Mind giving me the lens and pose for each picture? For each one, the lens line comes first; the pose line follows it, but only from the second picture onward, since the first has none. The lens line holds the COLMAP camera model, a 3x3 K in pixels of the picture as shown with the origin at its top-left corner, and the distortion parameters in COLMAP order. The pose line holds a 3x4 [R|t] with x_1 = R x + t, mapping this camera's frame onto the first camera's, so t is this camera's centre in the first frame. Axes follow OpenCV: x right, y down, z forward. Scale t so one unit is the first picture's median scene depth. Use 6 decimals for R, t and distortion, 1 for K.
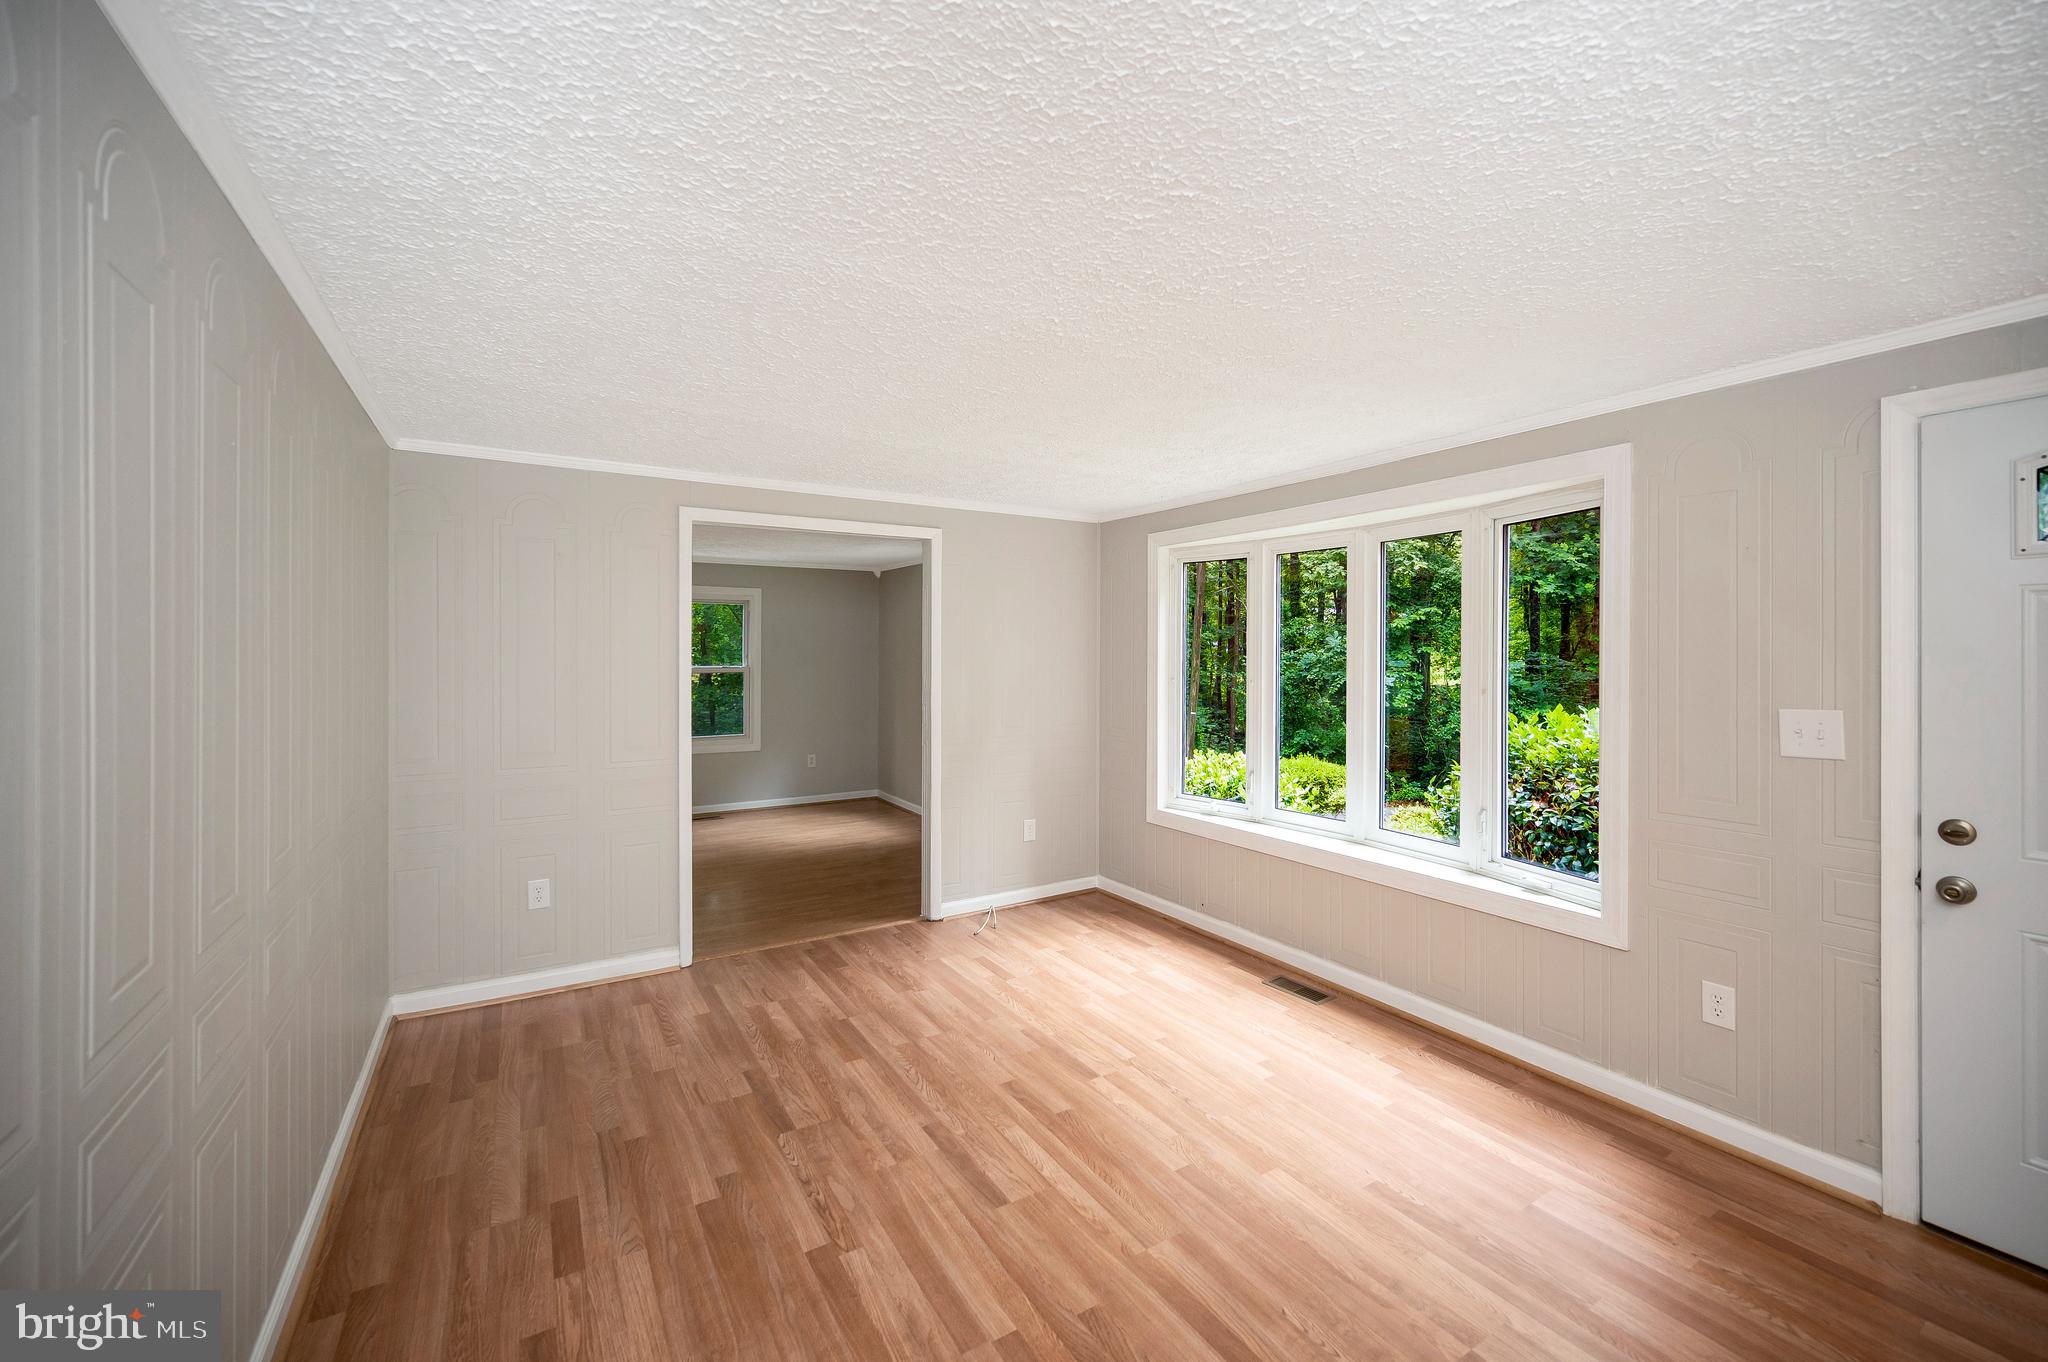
lens RADIAL K [[825.5, 0, 1021.3], [0, 825.5, 659.8], [0, 0, 1]] dist [-0.002524, 0.000249]
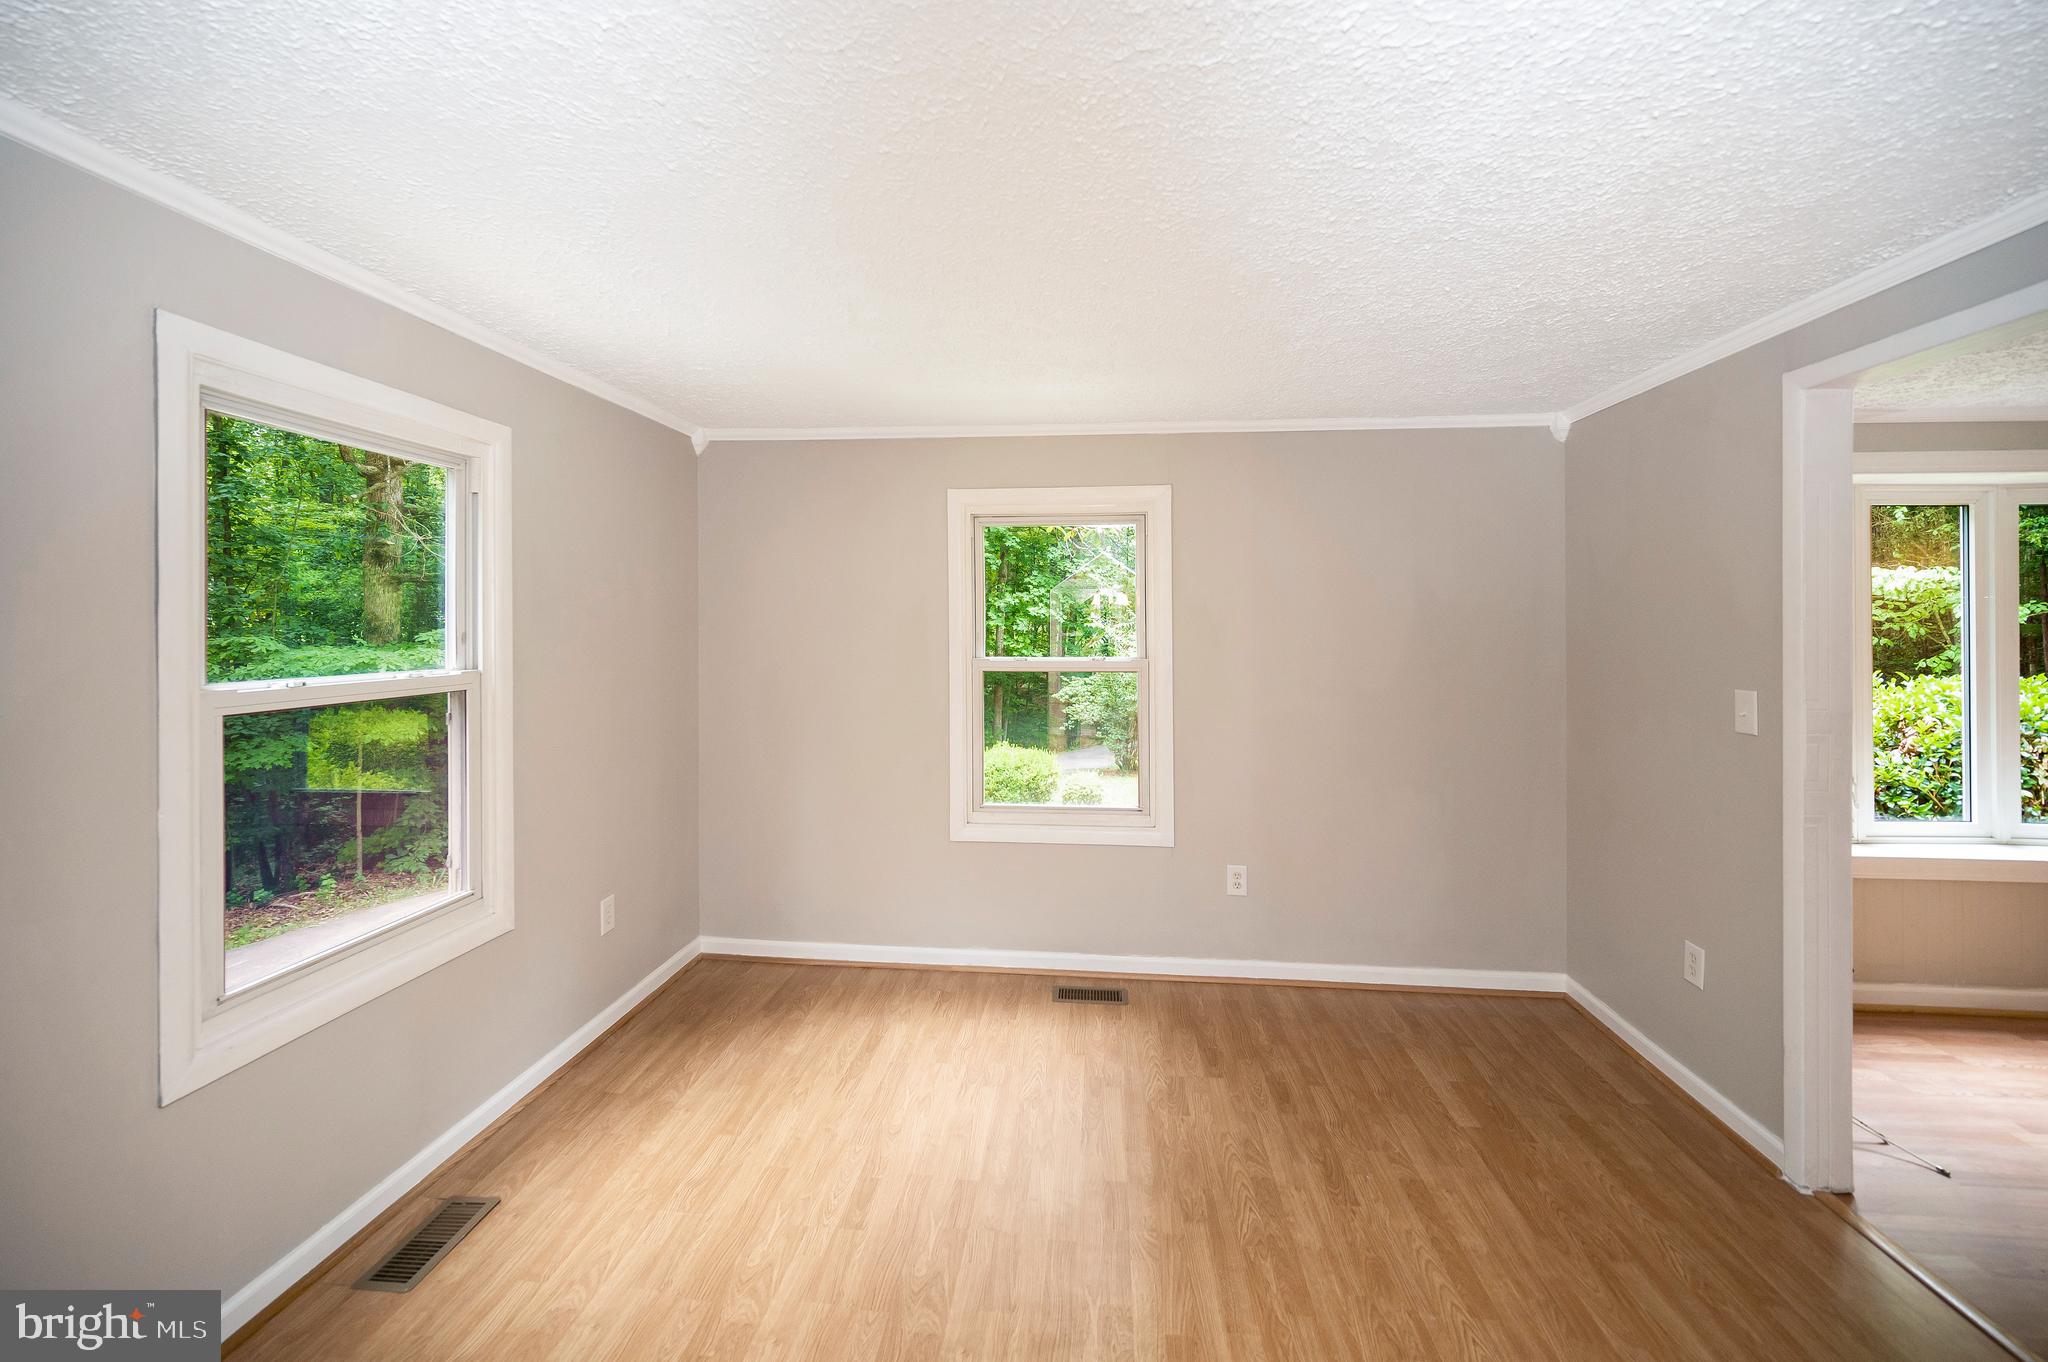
lens RADIAL K [[825.5, 0, 1008.2], [0, 825.5, 629.3], [0, 0, 1]] dist [-0.002524, 0.000249]
pose [[0.600049, -0.008152, 0.799922, -1.229471], [0.004126, 0.999966, 0.007096, -0.023726], [-0.799952, -0.000957, 0.600063, 1.741339]]
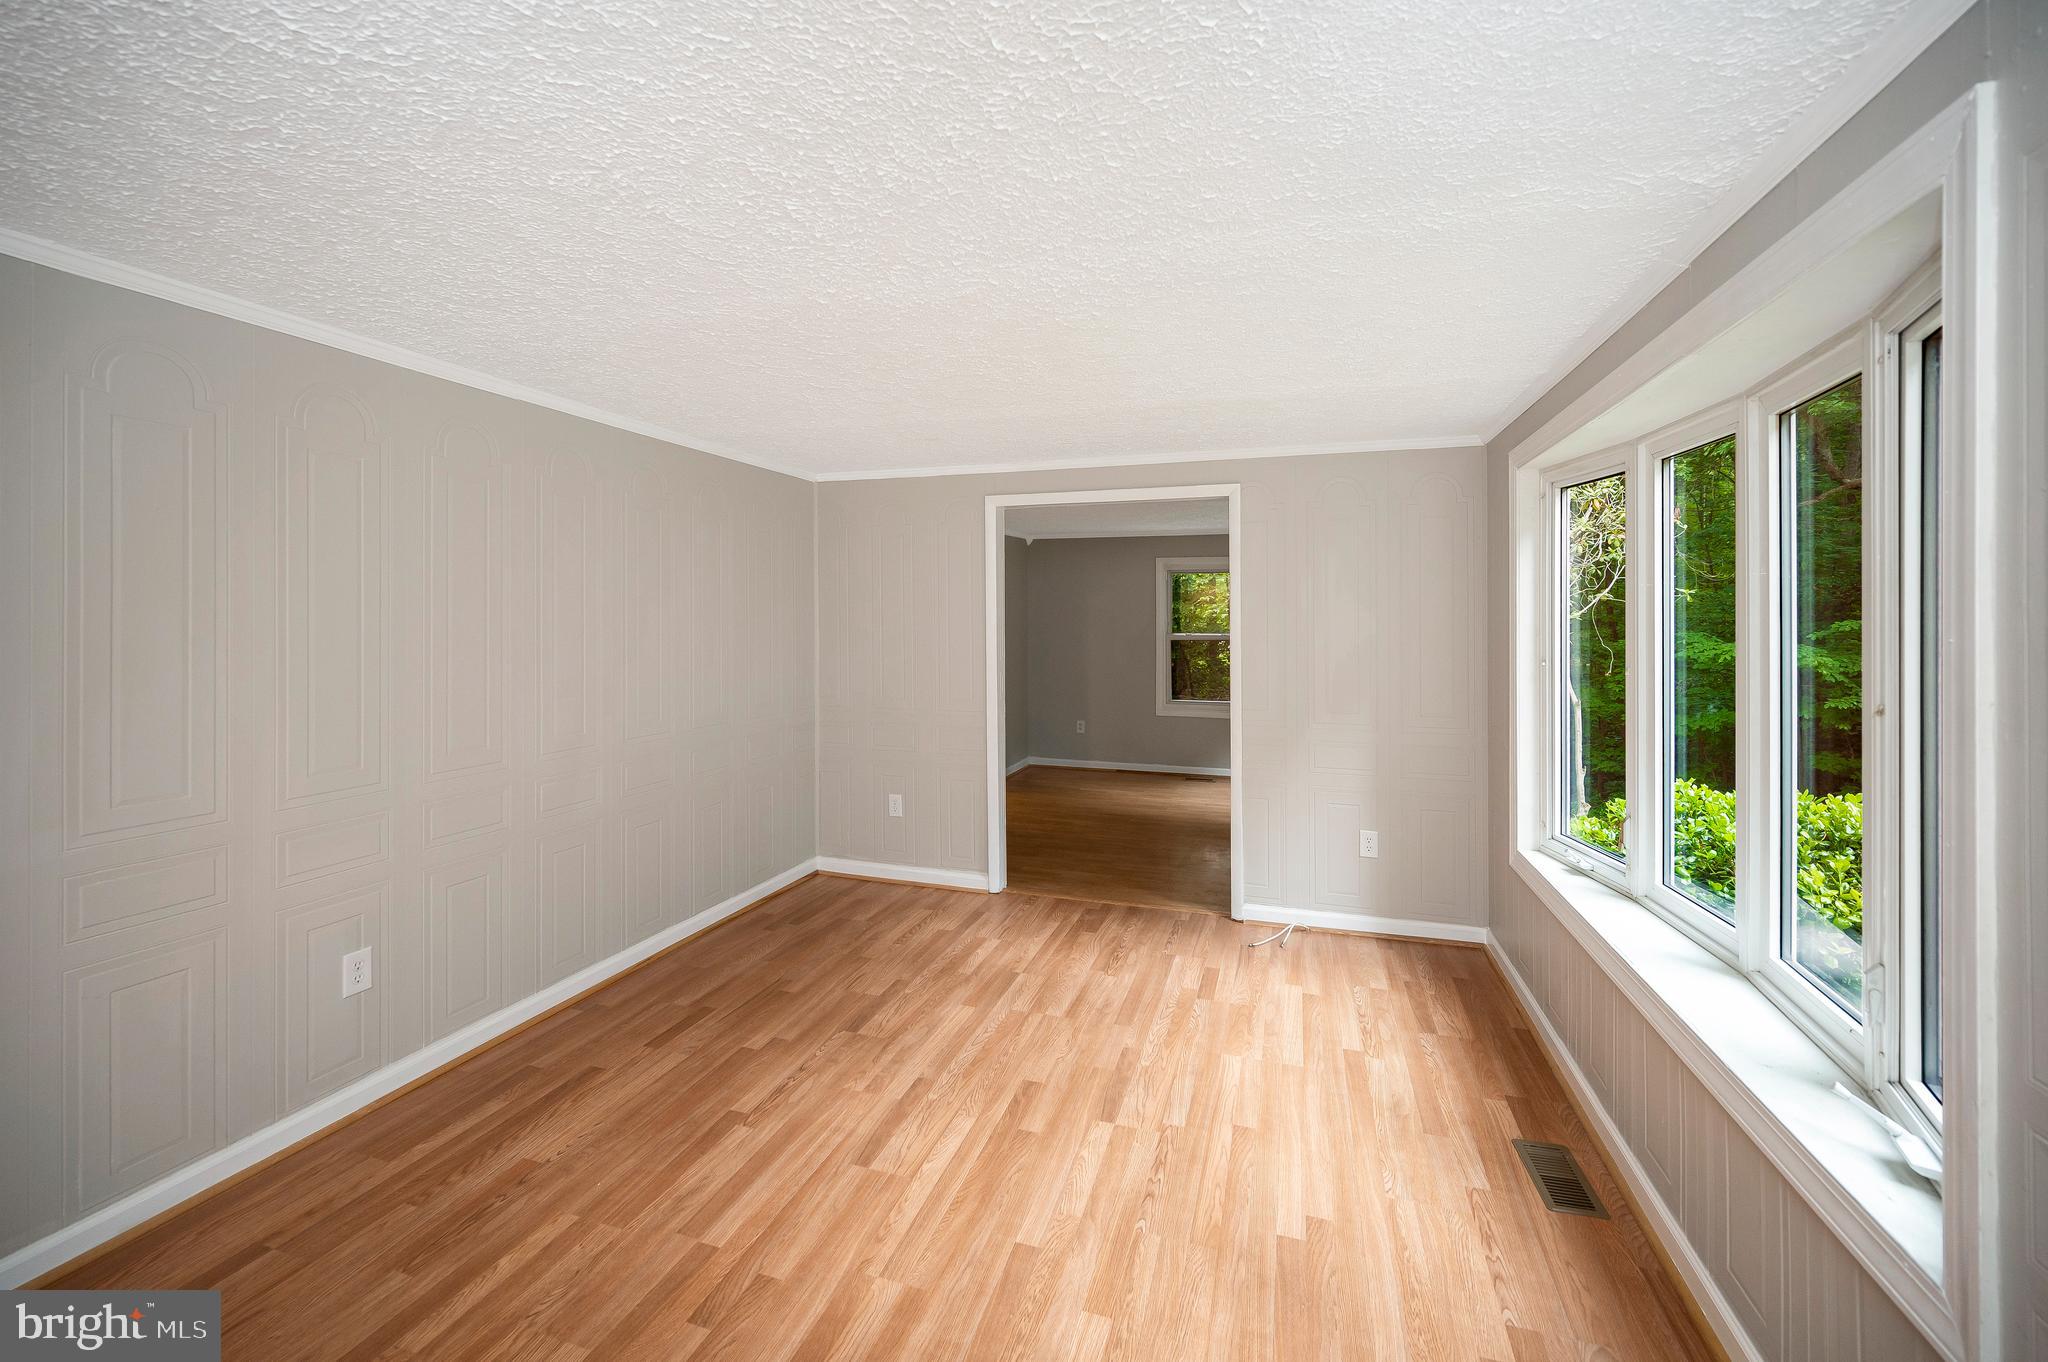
lens RADIAL K [[825.5, 0, 1016.4], [0, 825.5, 622.9], [0, 0, 1]] dist [-0.002524, 0.000249]
pose [[0.646723, 0.003622, -0.762717, 0.669581], [-0.007838, 0.999967, -0.001898, -0.006717], [0.762685, 0.007206, 0.646730, 0.368973]]
